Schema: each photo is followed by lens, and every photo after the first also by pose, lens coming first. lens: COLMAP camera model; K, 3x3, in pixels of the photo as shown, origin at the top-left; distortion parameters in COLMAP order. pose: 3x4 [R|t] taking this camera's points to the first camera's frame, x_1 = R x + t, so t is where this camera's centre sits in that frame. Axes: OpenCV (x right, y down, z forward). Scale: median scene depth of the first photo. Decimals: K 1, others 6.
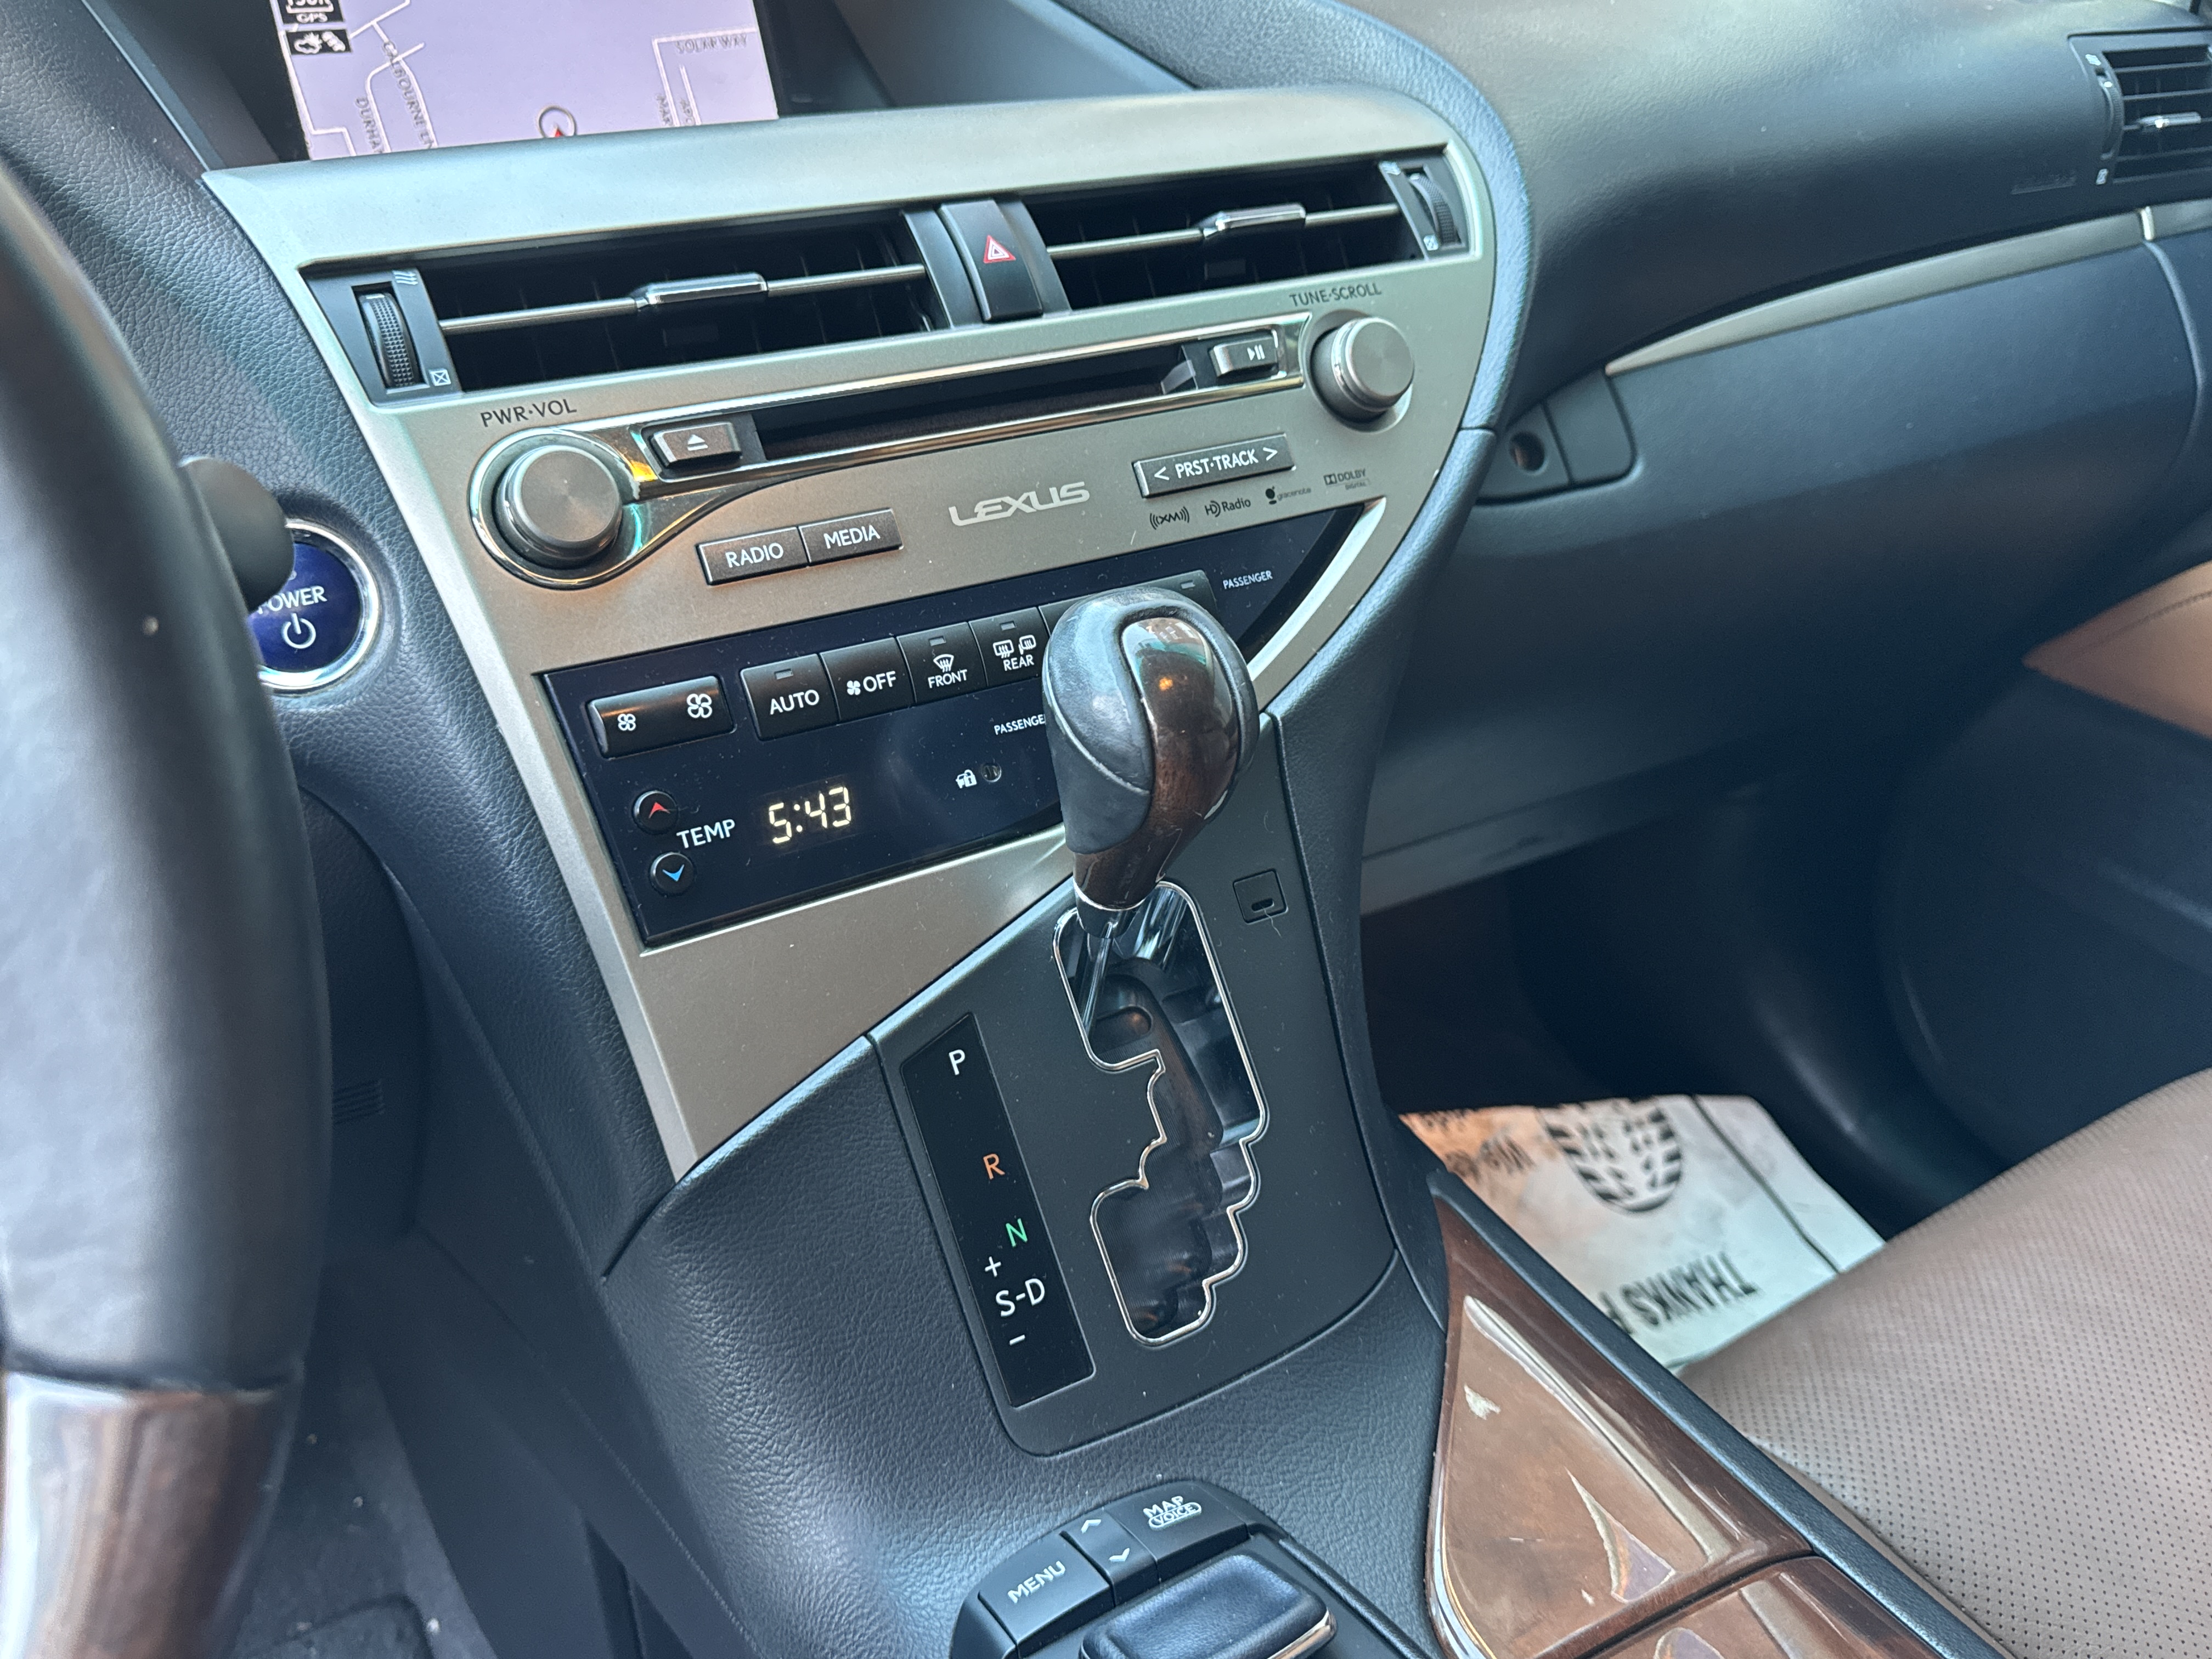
lens RADIAL K [[1835.6, 0, 1110.6], [0, 1835.6, 823.3], [0, 0, 1]] dist [0.143045, -0.302728]
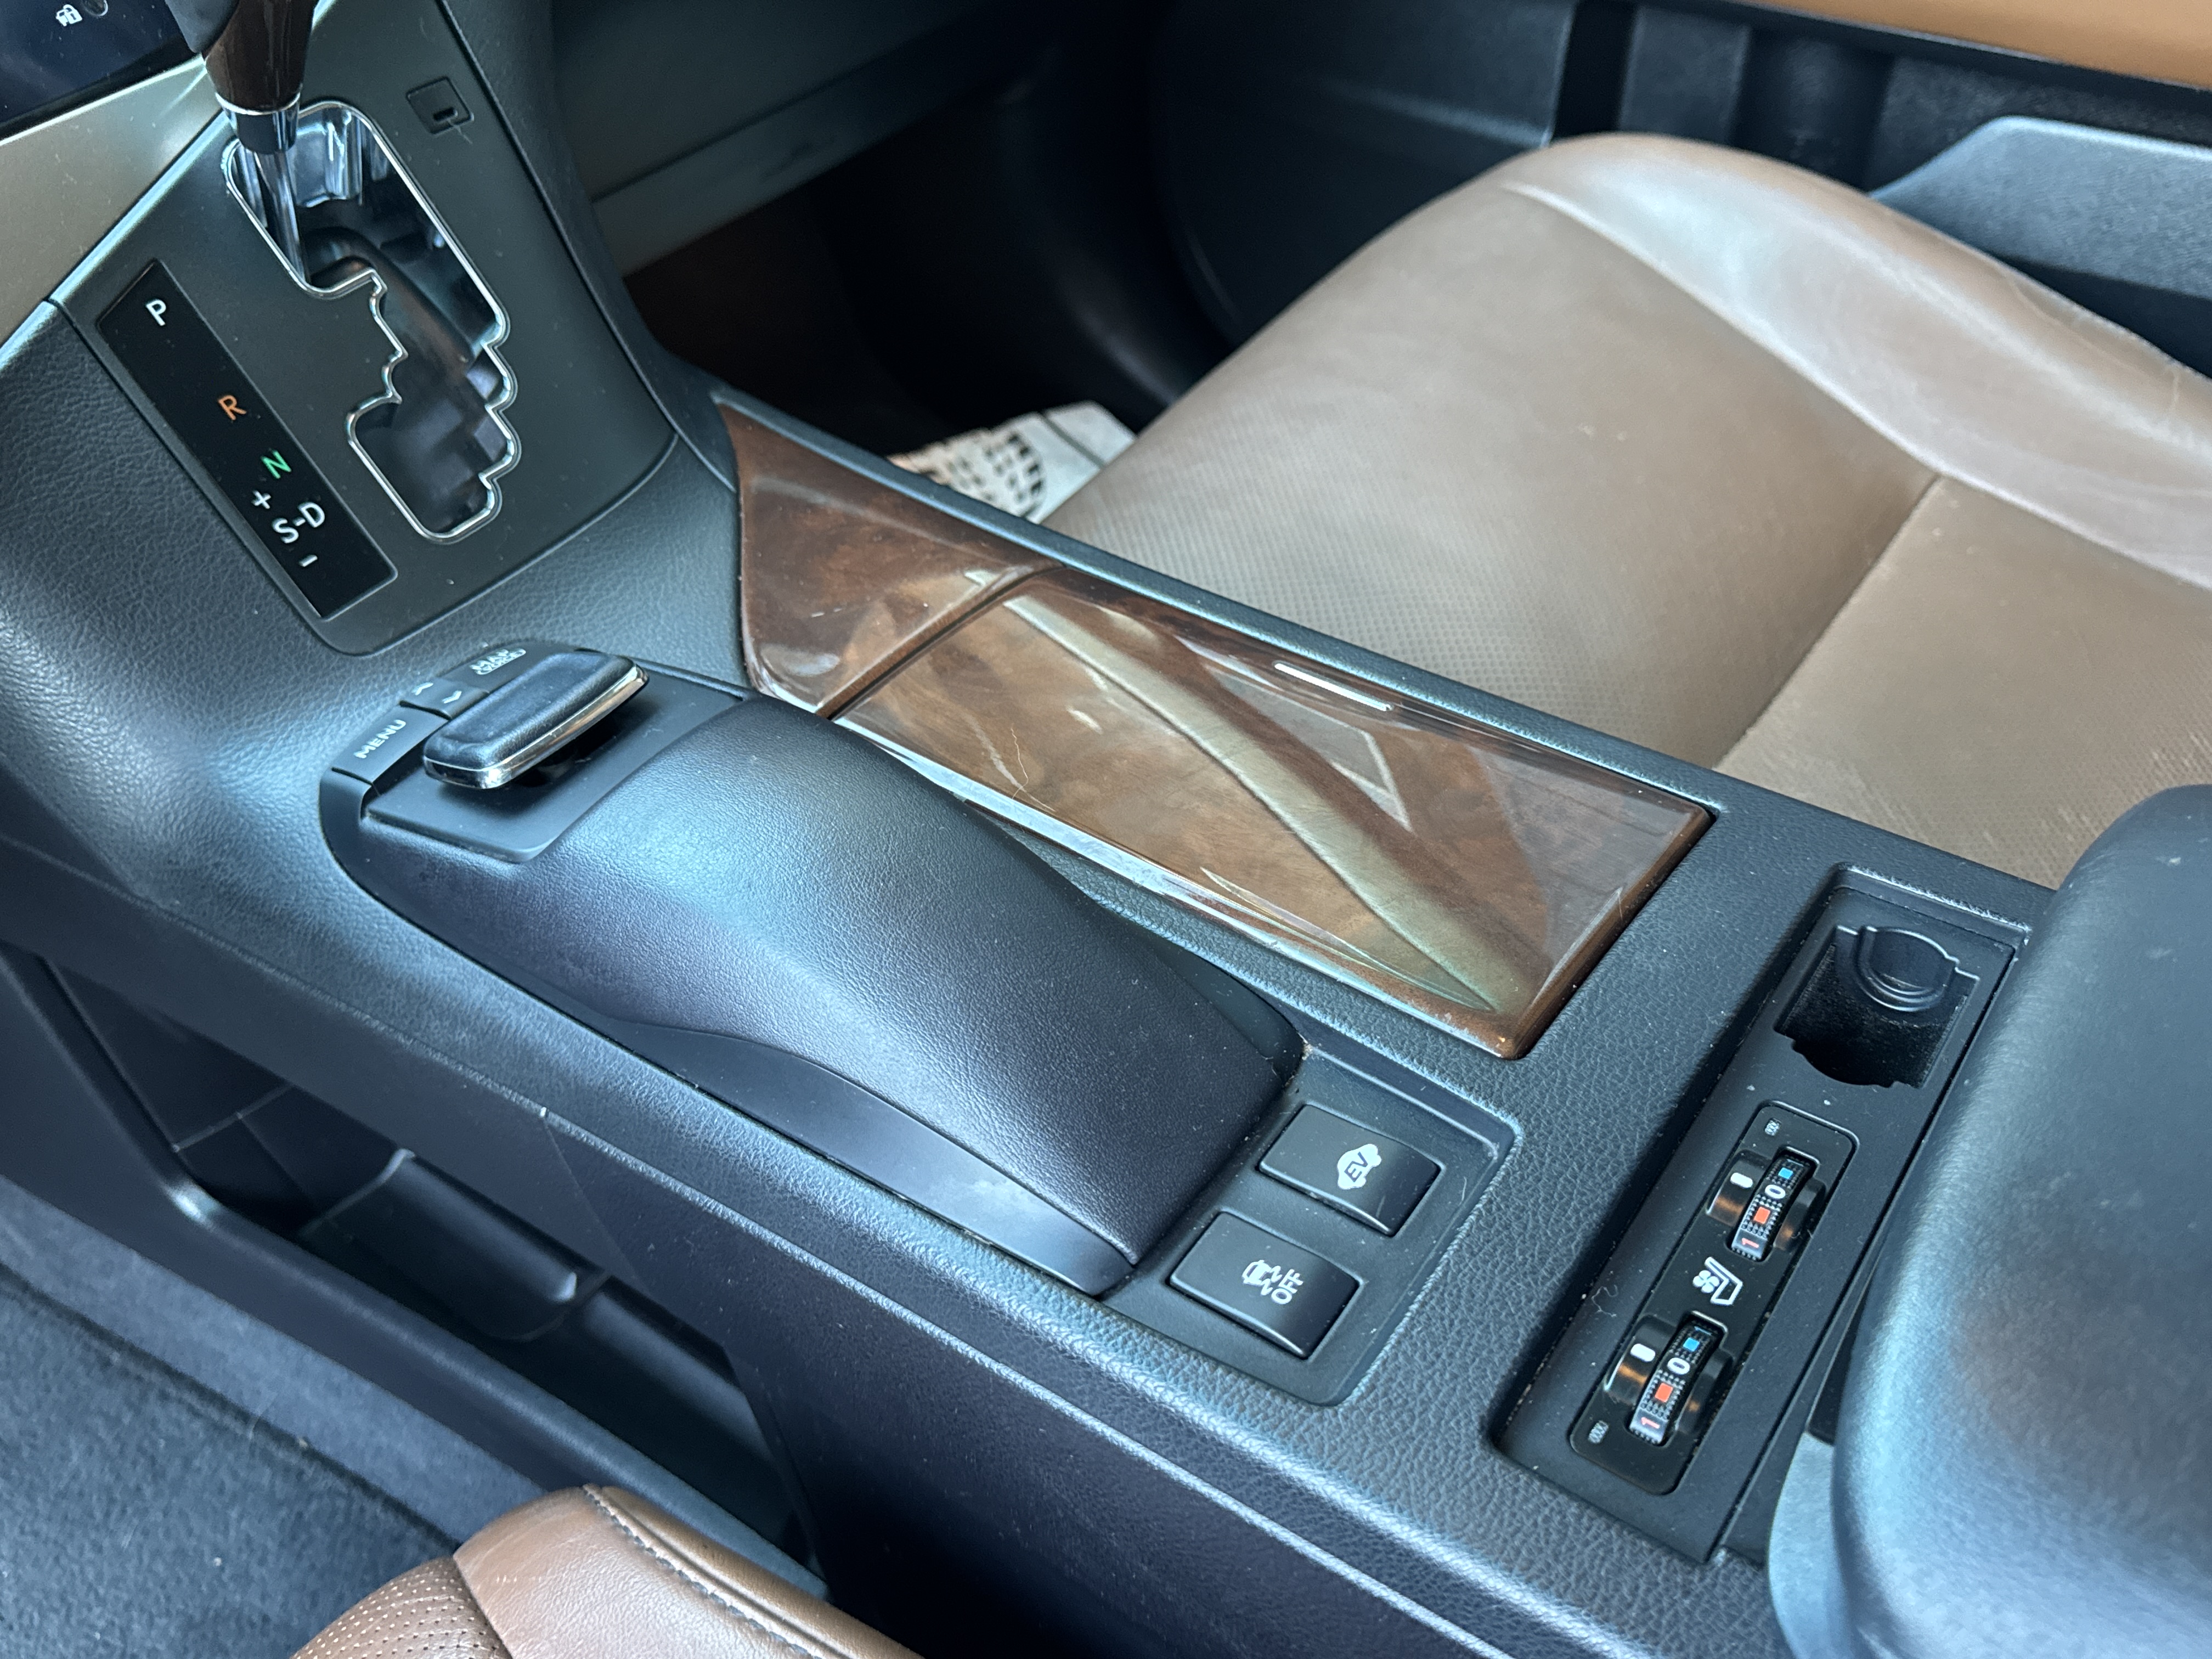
lens RADIAL K [[1851.2, 0, 1102.3], [0, 1851.2, 835.2], [0, 0, 1]] dist [-0.006186, -0.007668]
pose [[0.928058, -0.284401, 0.240468, 0.066664], [0.209882, 0.932747, 0.293144, 0.203527], [-0.307666, -0.221584, 0.925333, -0.123373]]
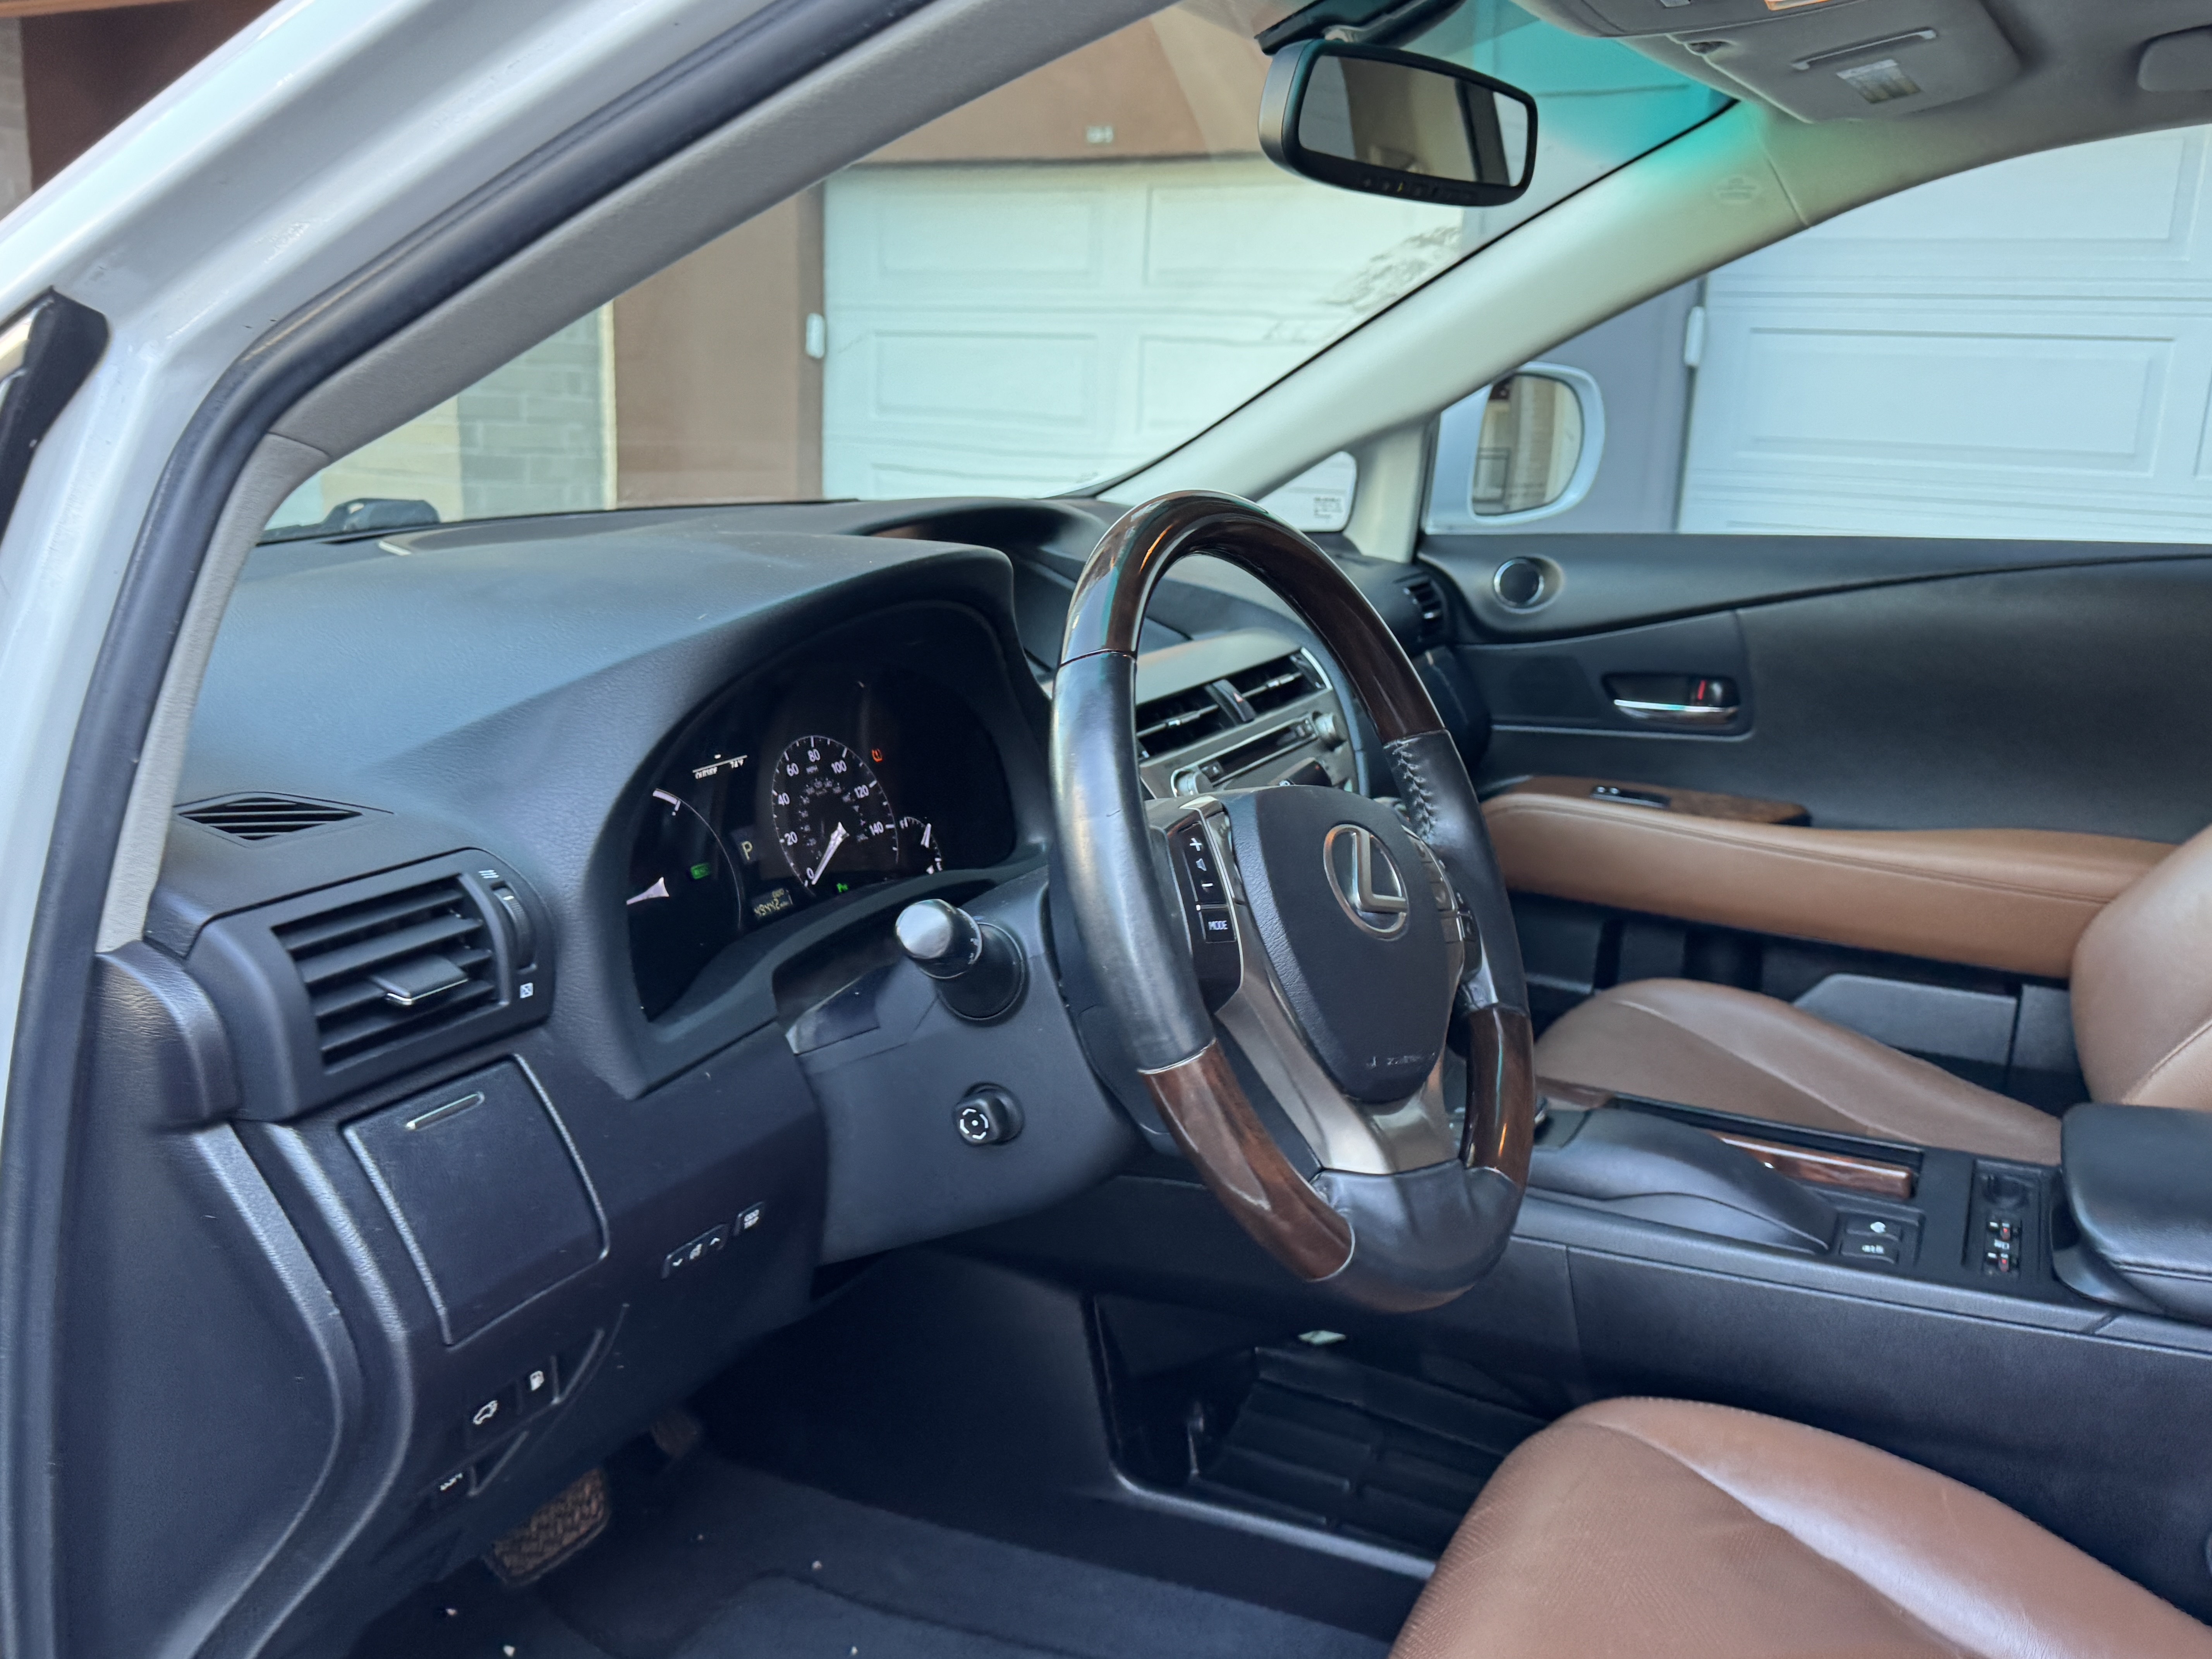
lens RADIAL K [[1795.0, 0, 1084.0], [0, 1795.0, 828.5], [0, 0, 1]] dist [0.089407, -0.161821]
pose [[0.862502, -0.113217, 0.493227, -1.612805], [0.221831, 0.960606, -0.167413, 0.259546], [-0.454842, 0.253807, 0.853639, -1.077523]]
